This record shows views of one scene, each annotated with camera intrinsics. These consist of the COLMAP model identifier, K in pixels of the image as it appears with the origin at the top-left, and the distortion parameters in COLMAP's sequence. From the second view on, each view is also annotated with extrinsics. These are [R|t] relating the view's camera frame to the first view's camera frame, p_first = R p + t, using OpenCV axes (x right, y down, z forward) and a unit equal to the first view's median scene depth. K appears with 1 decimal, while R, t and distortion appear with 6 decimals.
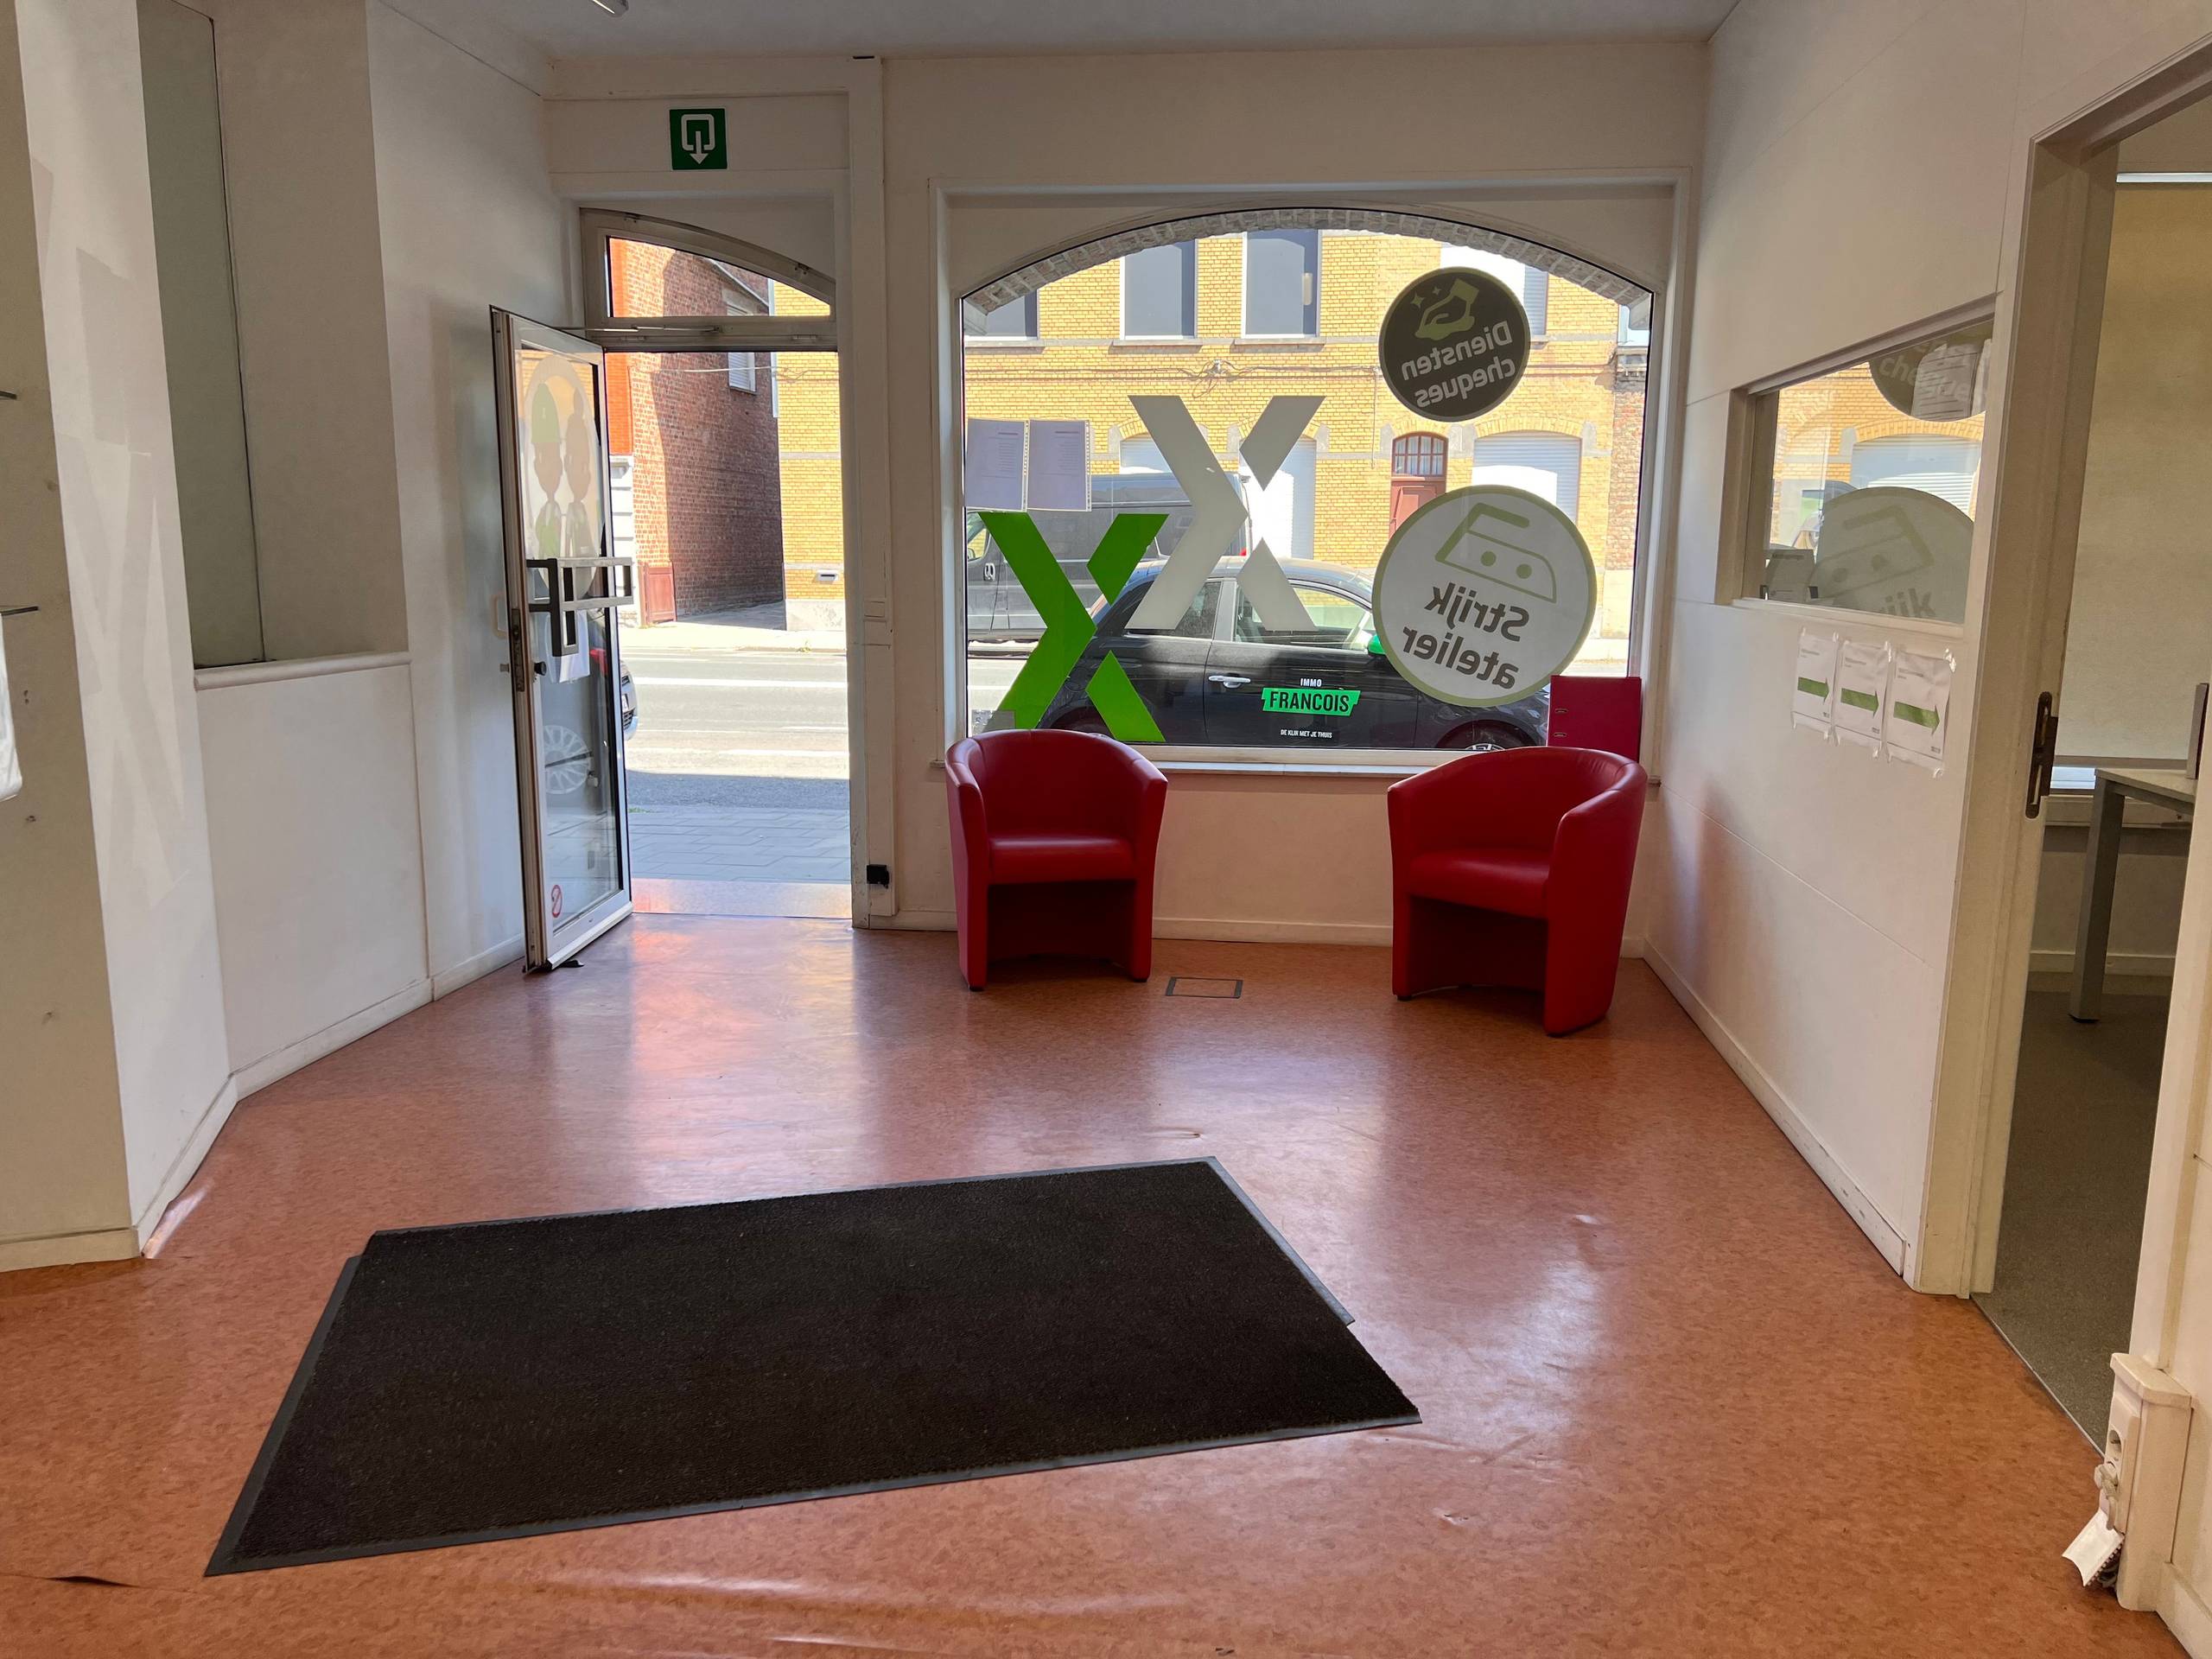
lens RADIAL K [[1671.3, 0, 1114.9], [0, 1671.3, 838.5], [0, 0, 1]] dist [0.048740, -0.036409]
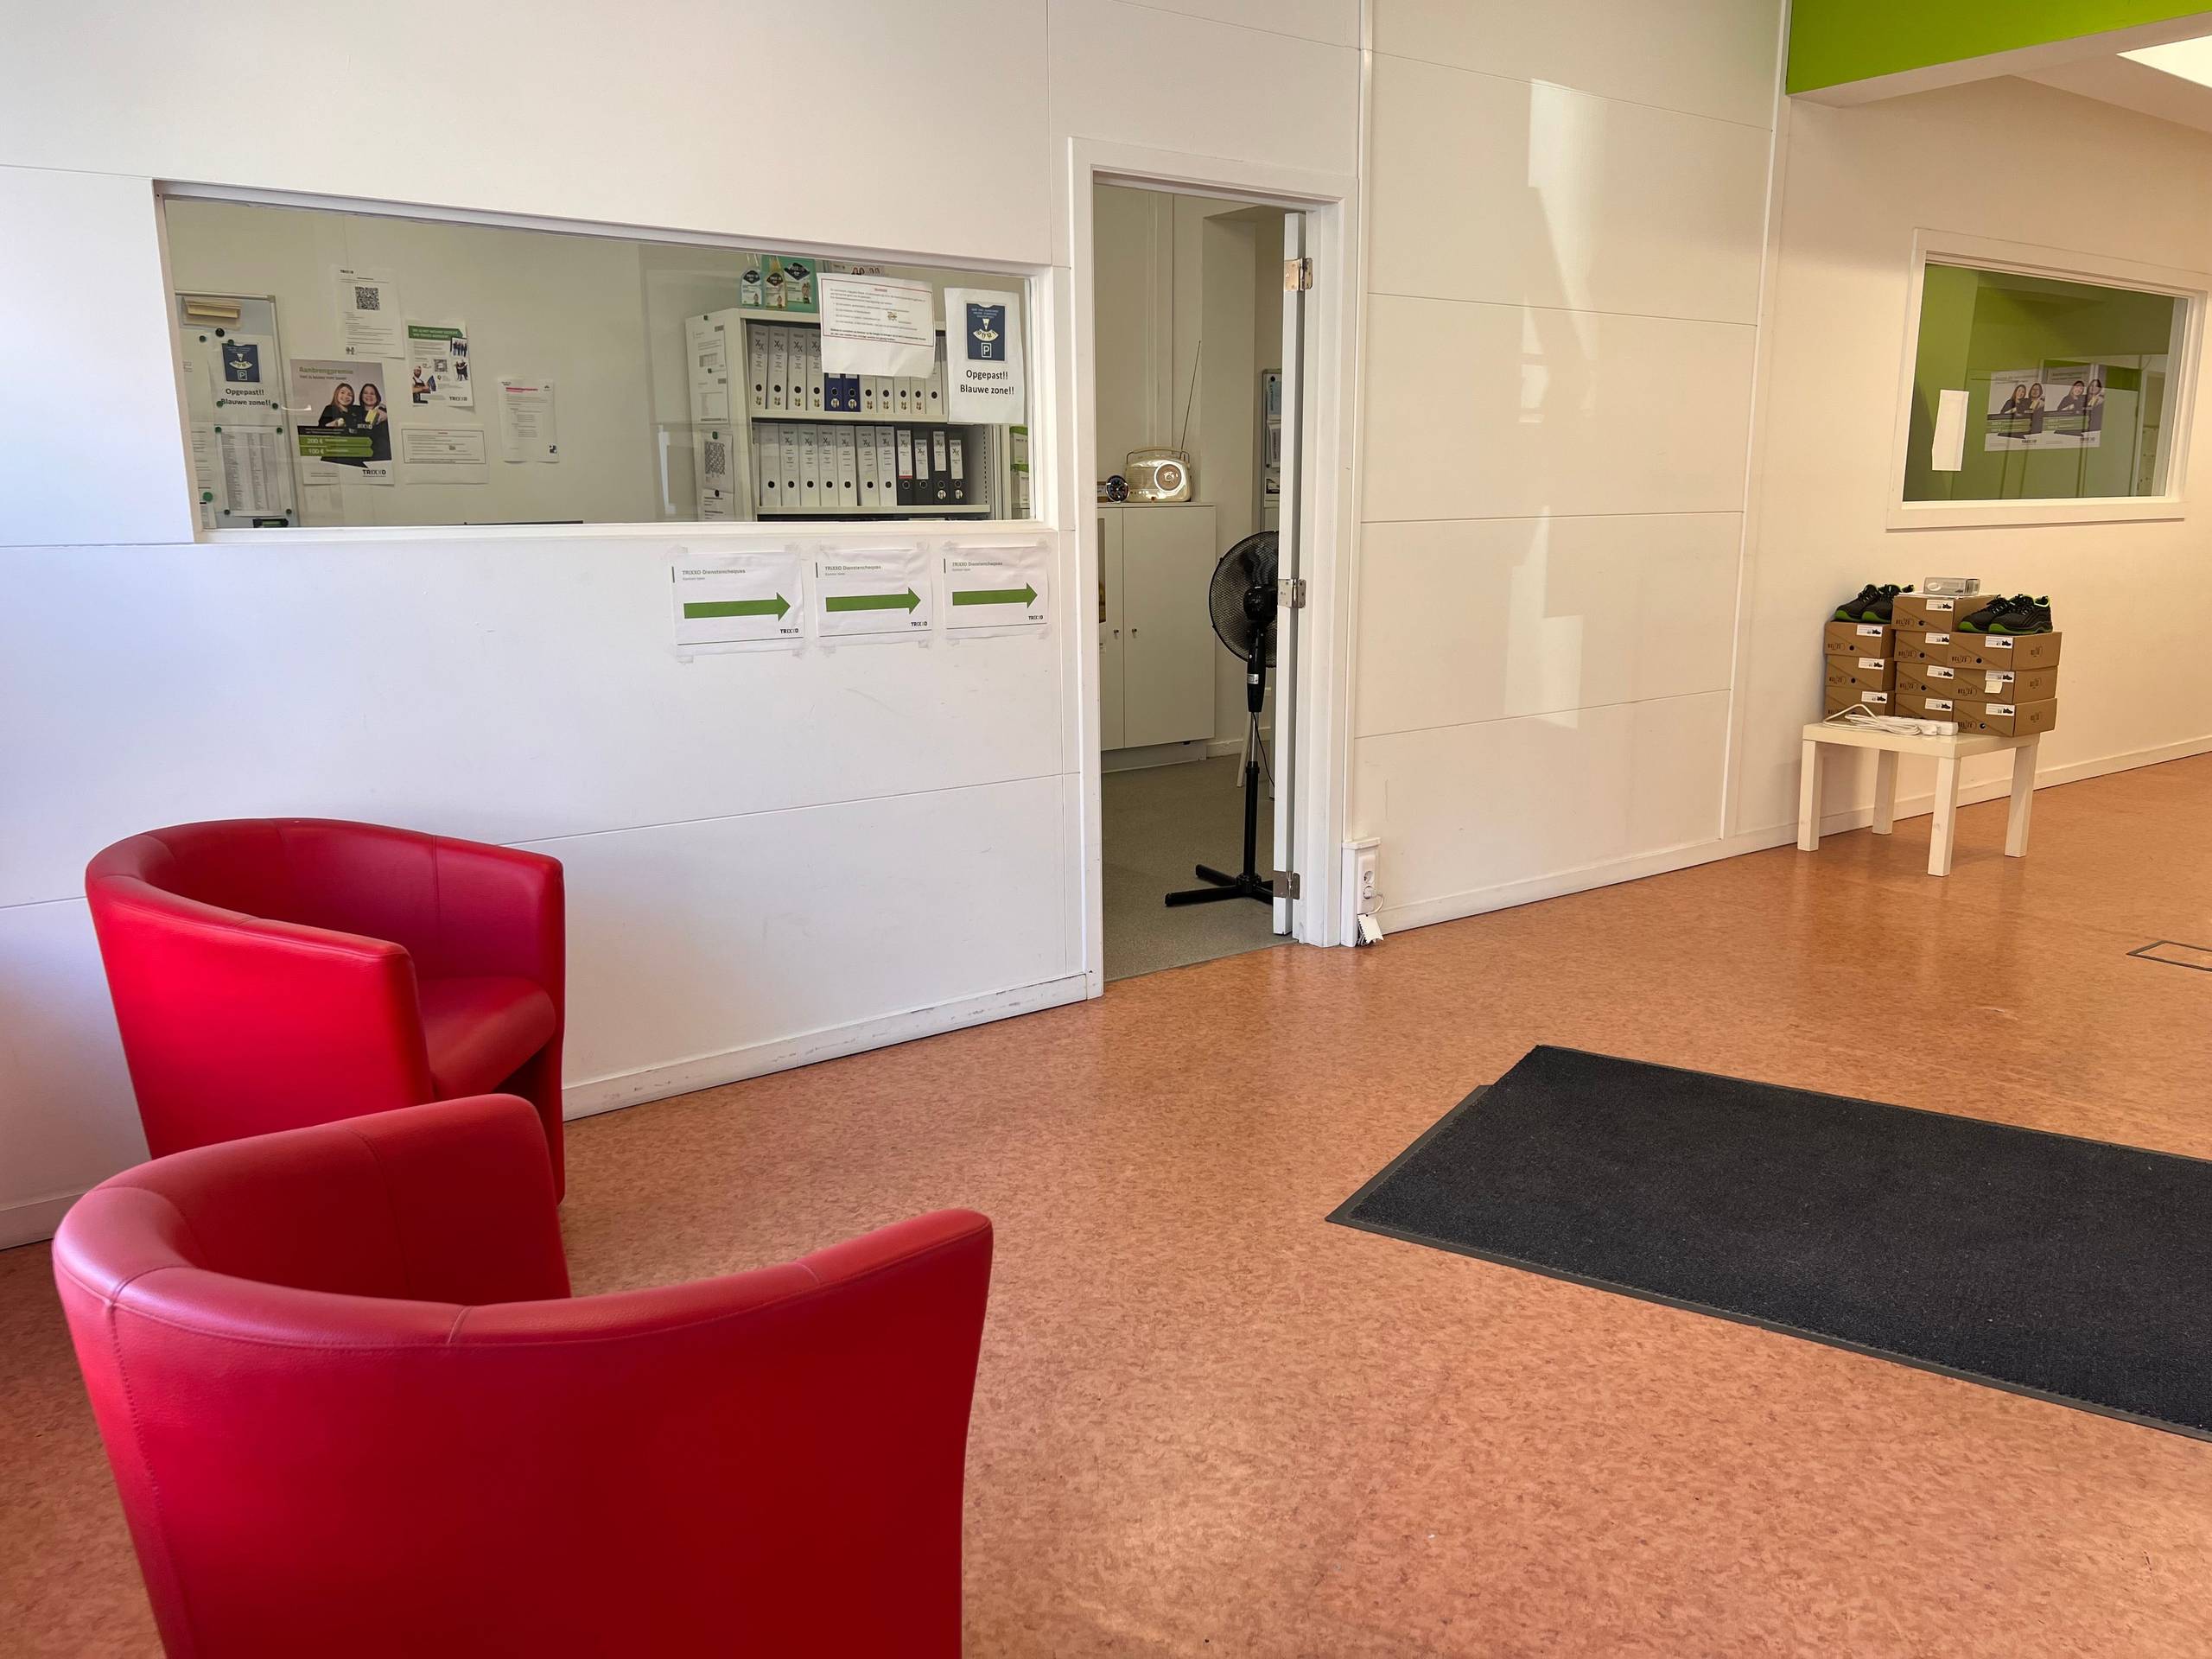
lens RADIAL K [[1671.3, 0, 1114.9], [0, 1671.3, 838.5], [0, 0, 1]] dist [0.048740, -0.036409]
pose [[-0.691201, -0.153227, 0.706231, -0.509830], [0.130078, 0.934921, 0.330155, -0.320951], [-0.710859, 0.320068, -0.626287, 1.883614]]
